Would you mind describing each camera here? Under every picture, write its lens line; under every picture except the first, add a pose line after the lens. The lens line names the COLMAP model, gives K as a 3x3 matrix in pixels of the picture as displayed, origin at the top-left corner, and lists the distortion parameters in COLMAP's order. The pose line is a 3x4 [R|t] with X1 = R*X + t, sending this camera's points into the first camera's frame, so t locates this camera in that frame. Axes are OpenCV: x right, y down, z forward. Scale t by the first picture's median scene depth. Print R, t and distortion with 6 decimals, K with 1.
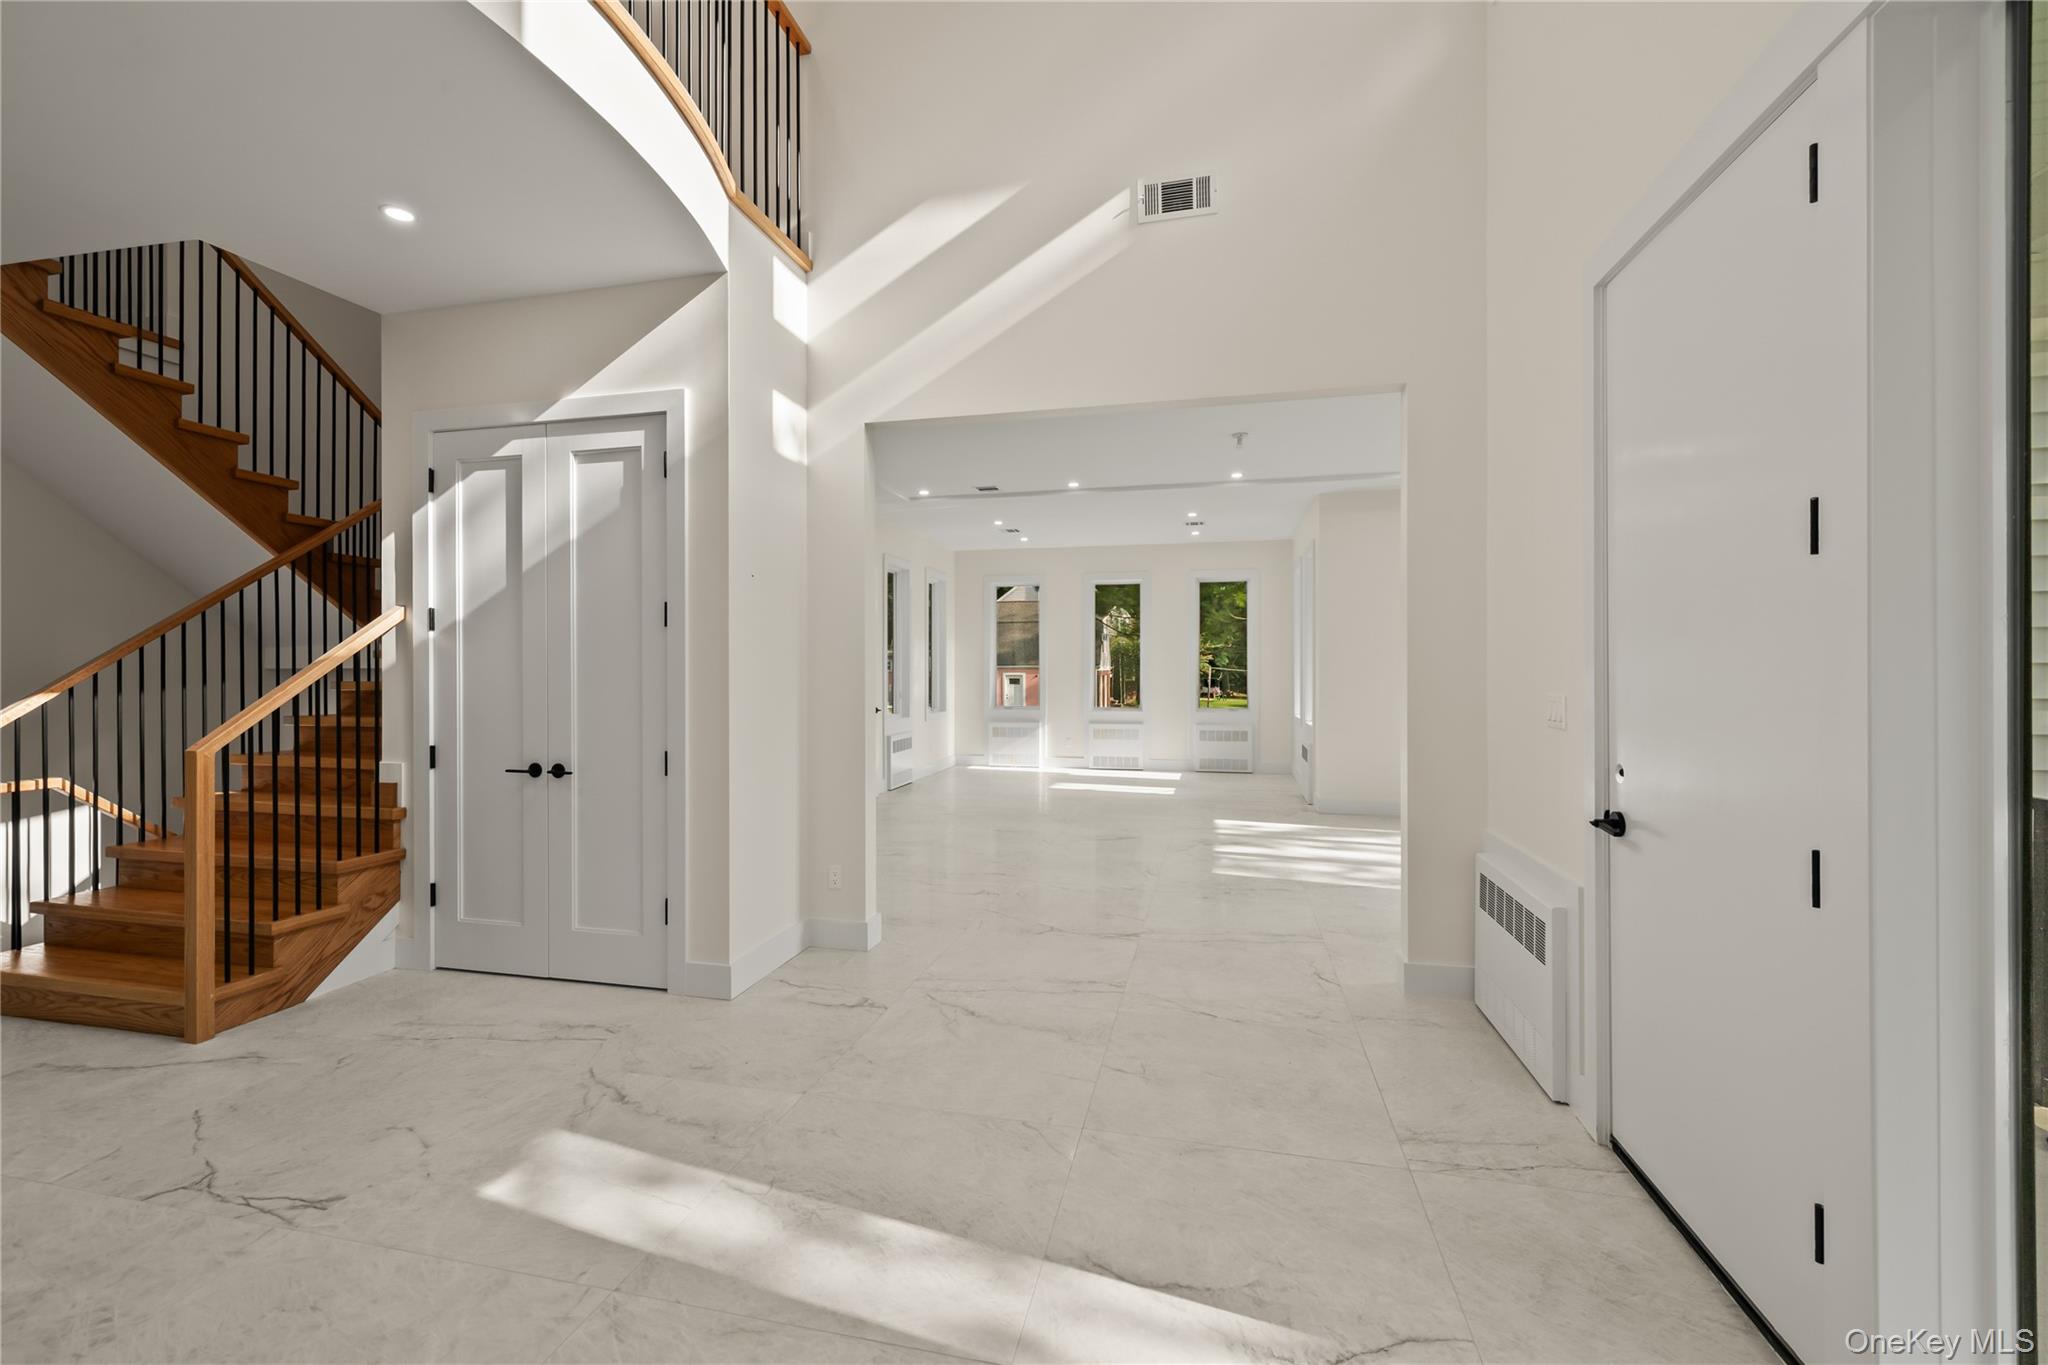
lens RADIAL K [[857.8, 0, 1017.0], [0, 857.8, 676.4], [0, 0, 1]] dist [-0.000243, 0.000344]
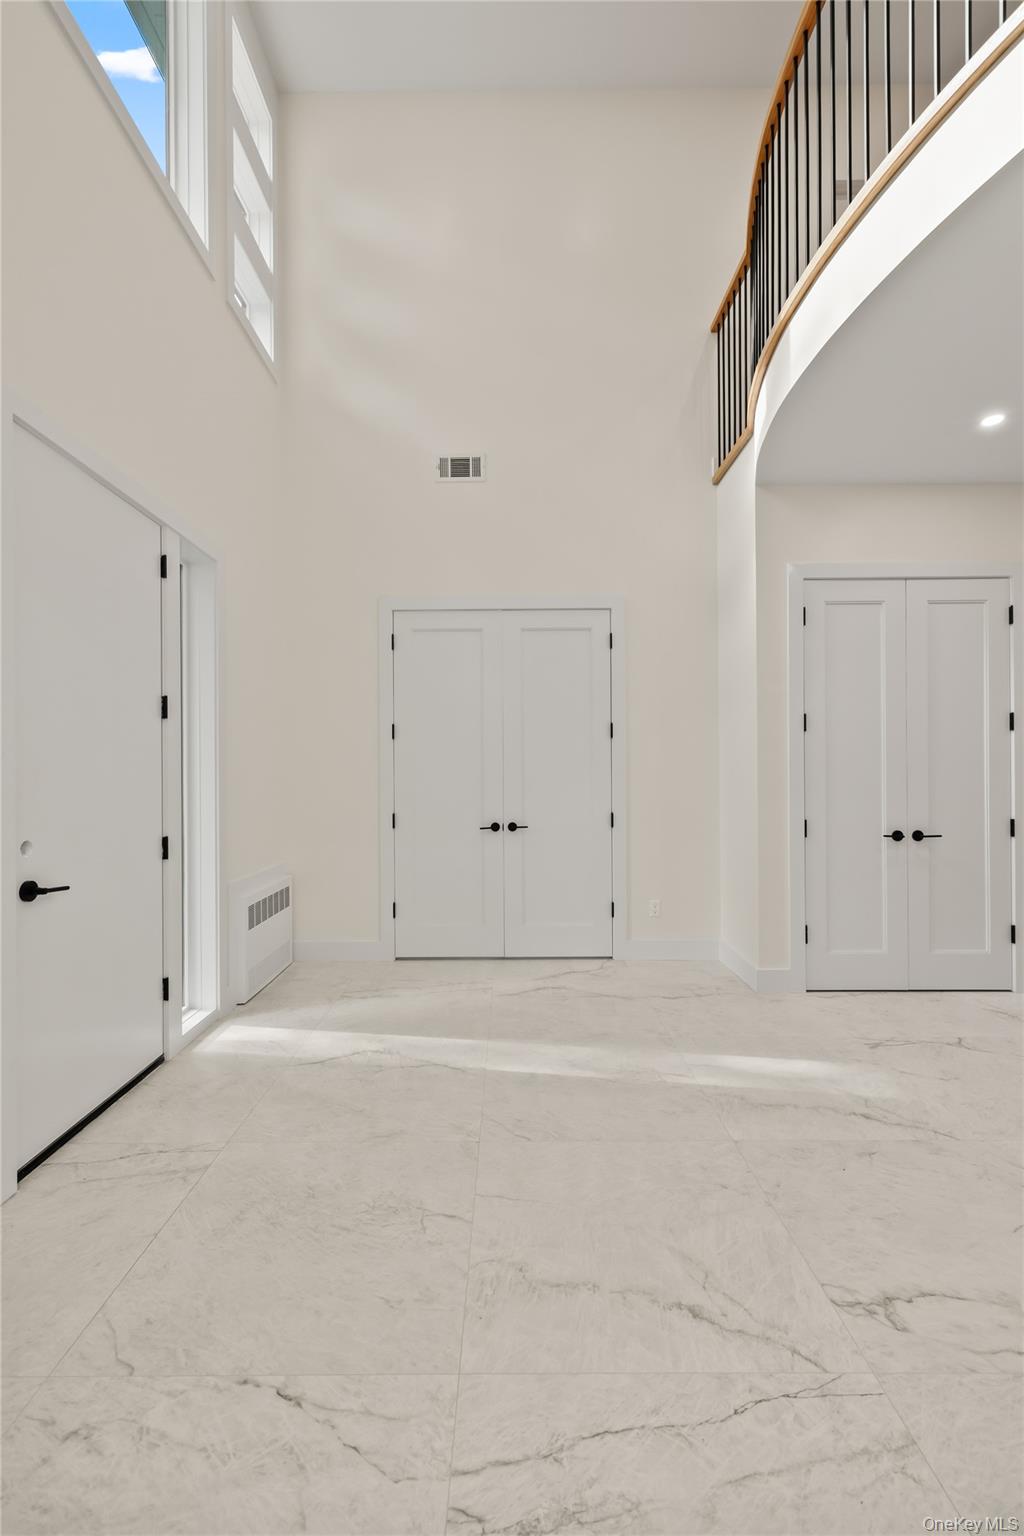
lens RADIAL K [[651.6, 0, 507.2], [0, 651.6, 769.1], [0, 0, 1]] dist [-0.000236, 0.000095]
pose [[-0.974468, 0.006280, -0.224439, 0.223441], [0.005884, 0.999980, 0.002431, 0.004166], [0.224449, 0.001049, -0.974485, 1.767685]]
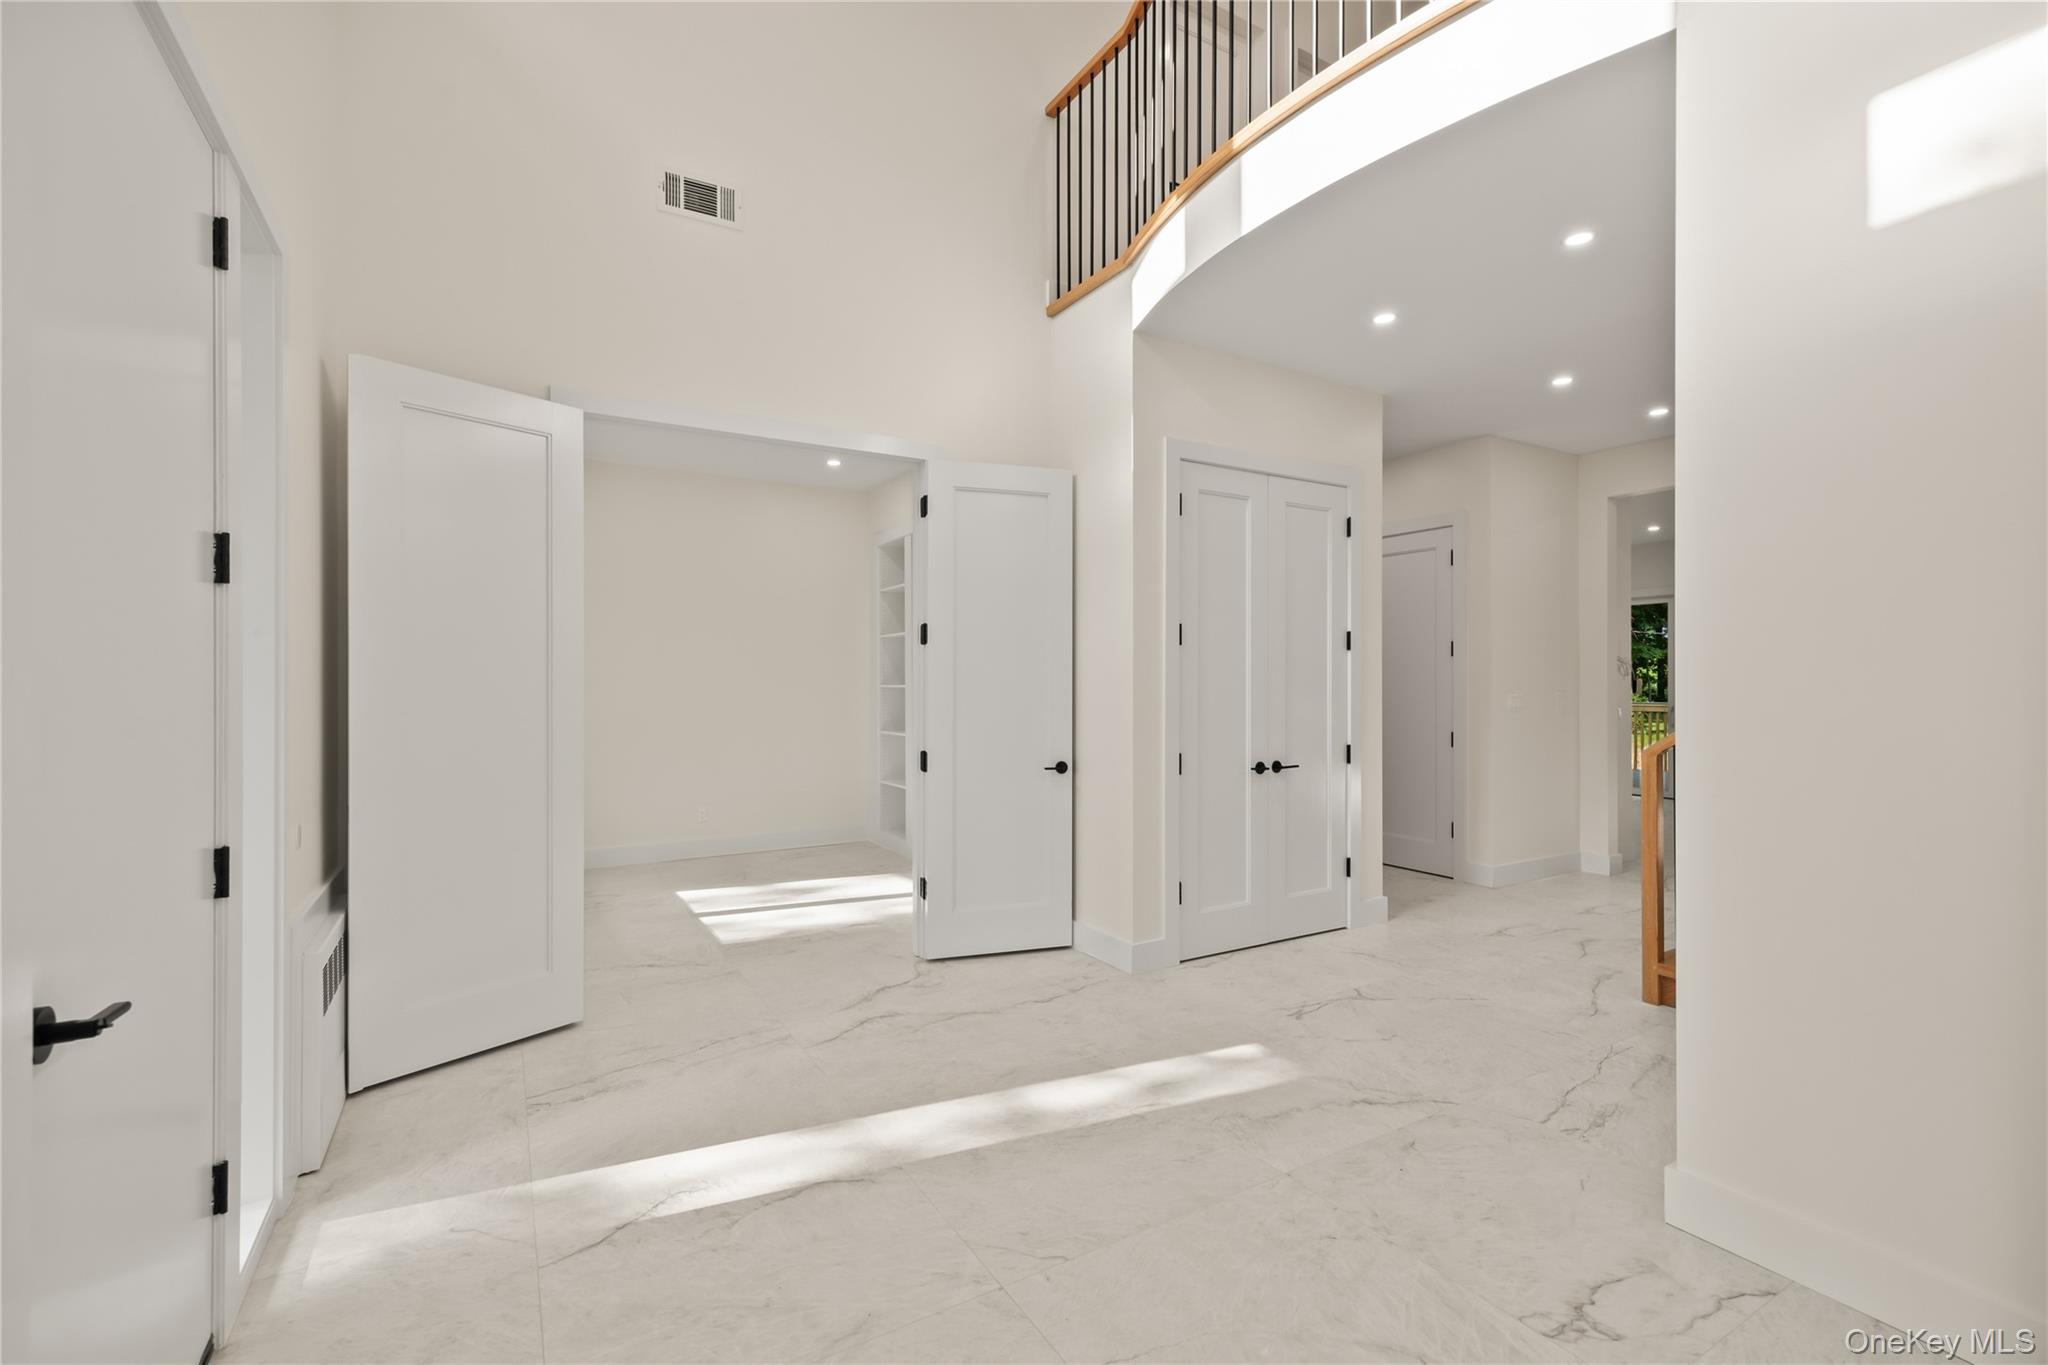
lens RADIAL K [[883.9, 0, 1019.7], [0, 883.9, 679.1], [0, 0, 1]] dist [0.003208, 0.000373]
pose [[-0.720149, -0.000702, -0.693819, 0.569403], [-0.004543, 0.999983, 0.003704, -0.014818], [0.693805, 0.005820, -0.720140, 1.467617]]
